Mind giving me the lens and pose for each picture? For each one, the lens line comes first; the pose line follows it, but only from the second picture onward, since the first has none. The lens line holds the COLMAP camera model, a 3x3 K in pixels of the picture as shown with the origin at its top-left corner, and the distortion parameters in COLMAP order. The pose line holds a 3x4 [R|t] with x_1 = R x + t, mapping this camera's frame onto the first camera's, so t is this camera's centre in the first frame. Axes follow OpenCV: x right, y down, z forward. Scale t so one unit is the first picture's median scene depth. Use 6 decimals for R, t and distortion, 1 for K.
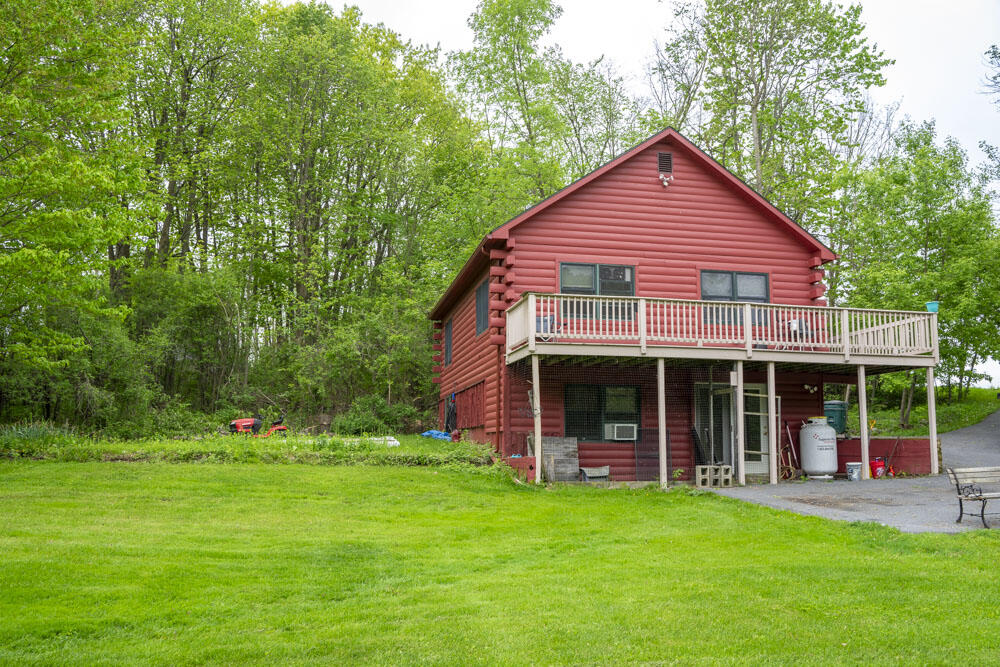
lens RADIAL K [[807.0, 0, 500.0], [0, 807.0, 333.5], [0, 0, 1]] dist [-0.114118, 0.090945]
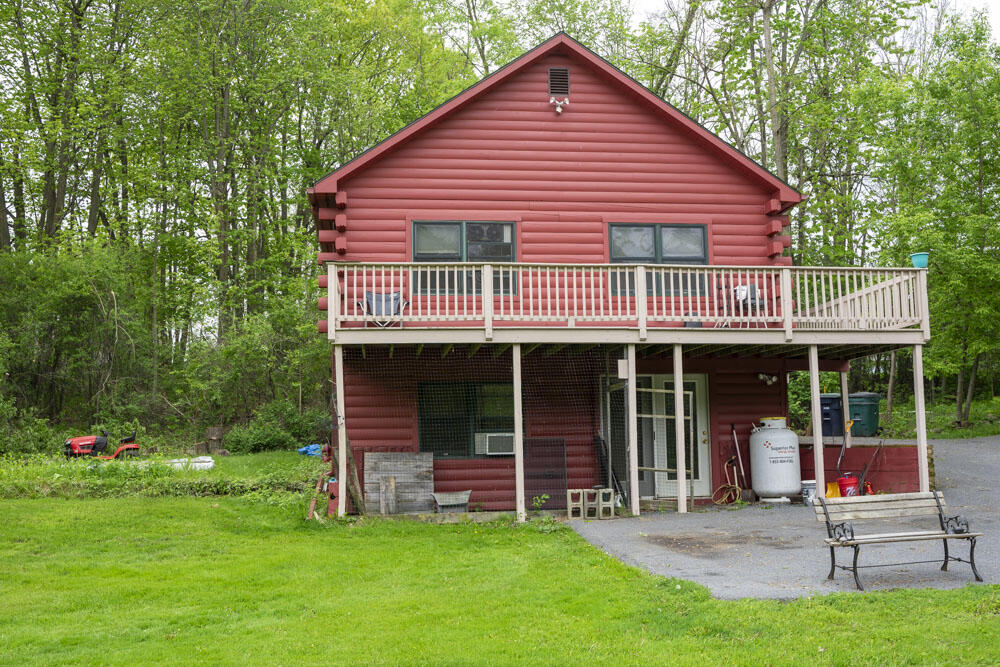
lens RADIAL K [[972.5, 0, 500.0], [0, 972.5, 333.5], [0, 0, 1]] dist [-0.064724, 0.112161]
pose [[0.997230, -0.032708, -0.066806, 0.216571], [0.033706, 0.999336, 0.013858, 0.007093], [0.066309, -0.016071, 0.997670, 0.097335]]
